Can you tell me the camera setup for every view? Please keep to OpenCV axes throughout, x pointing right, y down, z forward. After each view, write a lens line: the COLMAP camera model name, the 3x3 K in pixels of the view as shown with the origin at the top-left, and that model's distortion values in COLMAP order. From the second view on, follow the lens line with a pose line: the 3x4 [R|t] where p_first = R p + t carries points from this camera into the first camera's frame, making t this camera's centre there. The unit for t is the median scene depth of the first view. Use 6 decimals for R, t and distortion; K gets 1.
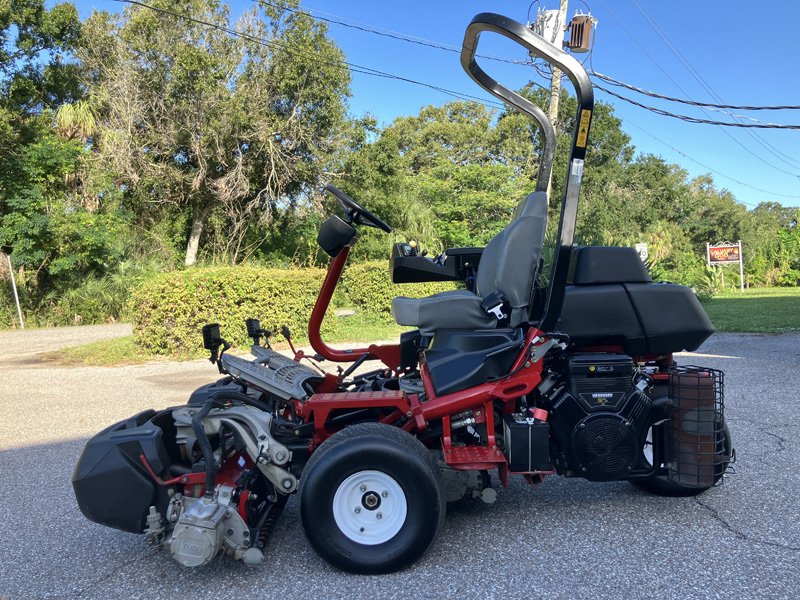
lens RADIAL K [[656.0, 0, 395.7], [0, 656.0, 296.1], [0, 0, 1]] dist [0.006052, 0.001229]
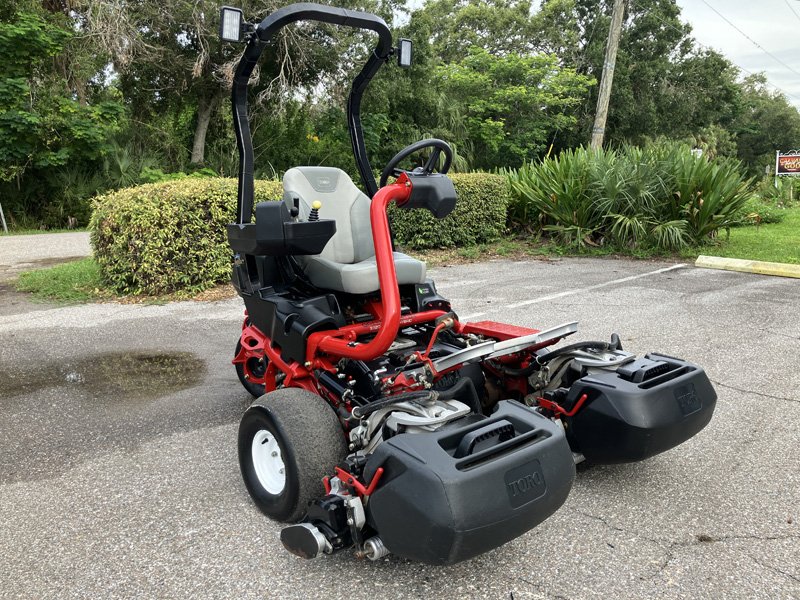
lens RADIAL K [[653.2, 0, 397.8], [0, 653.2, 298.6], [0, 0, 1]] dist [0.041487, -0.060385]
pose [[0.999351, 0.027976, -0.022708, -0.009182], [-0.024138, 0.987695, 0.154519, -0.008839], [0.026751, -0.153870, 0.987729, 0.076364]]
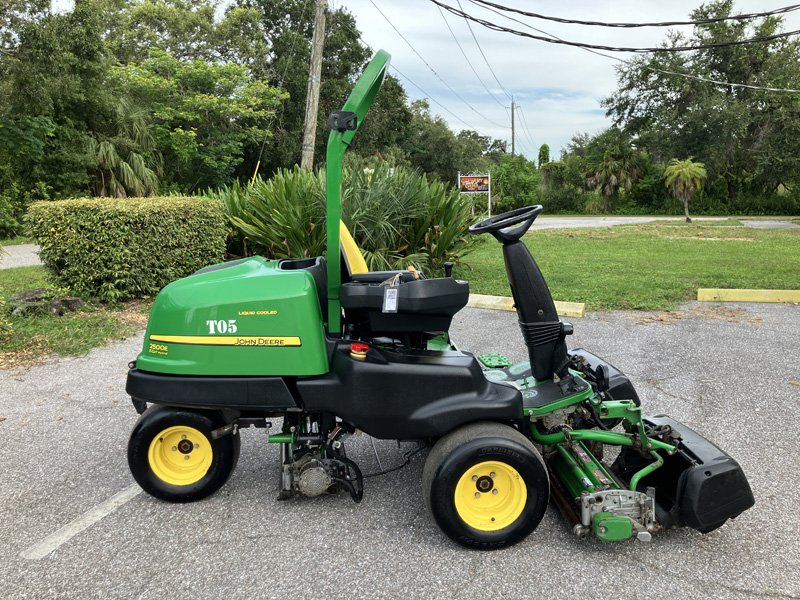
lens RADIAL K [[656.0, 0, 395.7], [0, 656.0, 296.1], [0, 0, 1]] dist [0.006052, 0.001229]
pose [[0.910079, -0.036006, 0.412867, -0.010909], [-0.017269, 0.992059, 0.124585, -0.016824], [-0.414074, -0.120512, 0.902230, 0.141806]]
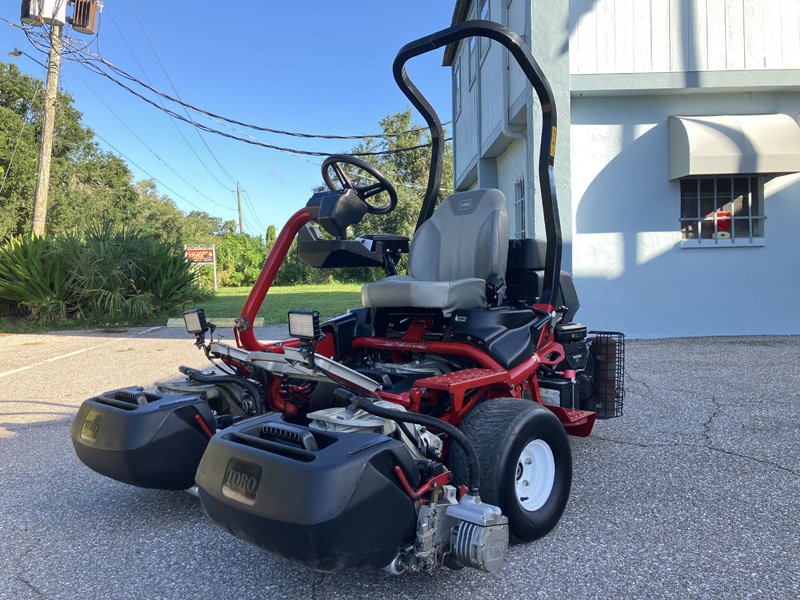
lens RADIAL K [[656.0, 0, 395.7], [0, 656.0, 296.1], [0, 0, 1]] dist [0.006052, 0.001229]
pose [[0.681935, -0.011120, 0.731329, -0.063977], [0.012864, 0.999912, 0.003208, 0.001927], [-0.731300, 0.007220, 0.682018, 0.029572]]
